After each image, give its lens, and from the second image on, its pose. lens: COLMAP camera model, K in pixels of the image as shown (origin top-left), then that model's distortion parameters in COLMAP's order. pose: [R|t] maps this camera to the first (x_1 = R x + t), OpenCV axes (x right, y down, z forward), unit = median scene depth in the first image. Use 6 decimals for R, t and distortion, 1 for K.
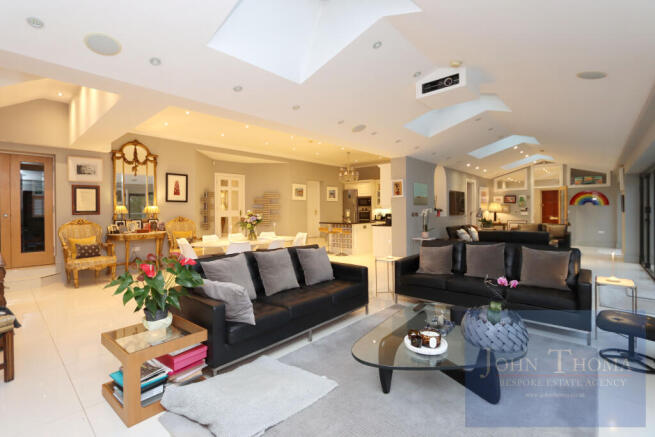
lens RADIAL K [[301.3, 0, 320.6], [0, 301.3, 208.0], [0, 0, 1]] dist [-0.017884, -0.001079]
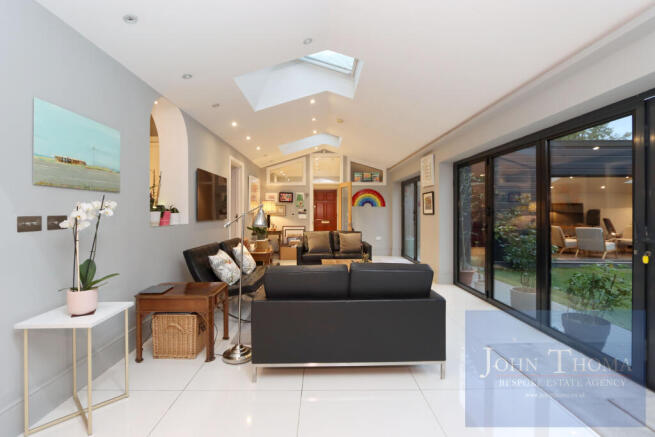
lens RADIAL K [[301.3, 0, 322.0], [0, 301.3, 214.4], [0, 0, 1]] dist [-0.017884, -0.001079]
pose [[0.729039, 0.001304, 0.684471, 0.212909], [-0.008945, 0.999931, 0.007623, 0.006658], [-0.684414, -0.011680, 0.729000, 0.442527]]
